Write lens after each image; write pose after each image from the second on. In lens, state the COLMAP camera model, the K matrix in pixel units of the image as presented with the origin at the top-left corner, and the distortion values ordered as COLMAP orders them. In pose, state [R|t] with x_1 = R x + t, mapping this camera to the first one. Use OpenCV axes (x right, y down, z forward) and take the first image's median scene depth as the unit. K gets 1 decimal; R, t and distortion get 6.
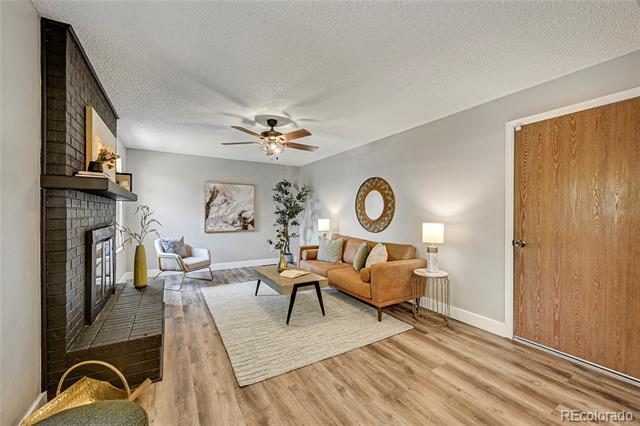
lens RADIAL K [[255.1, 0, 321.3], [0, 255.1, 217.8], [0, 0, 1]] dist [0.001049, 0.000087]
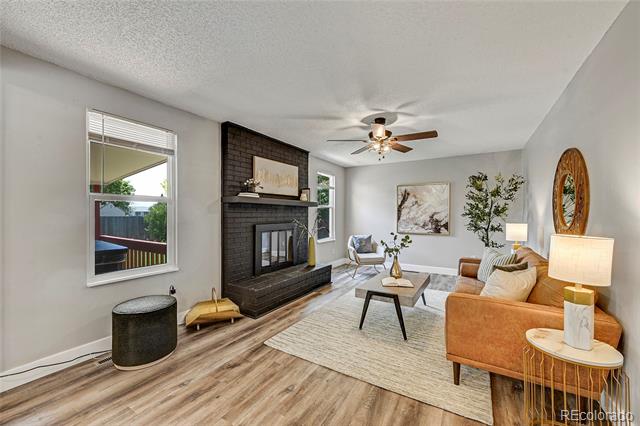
lens RADIAL K [[255.1, 0, 322.3], [0, 255.1, 221.5], [0, 0, 1]] dist [0.001049, 0.000087]
pose [[0.464319, 0.023060, -0.885368, 0.609177], [-0.016227, 0.999715, 0.017527, -0.008000], [0.885519, 0.006229, 0.464561, 0.386904]]
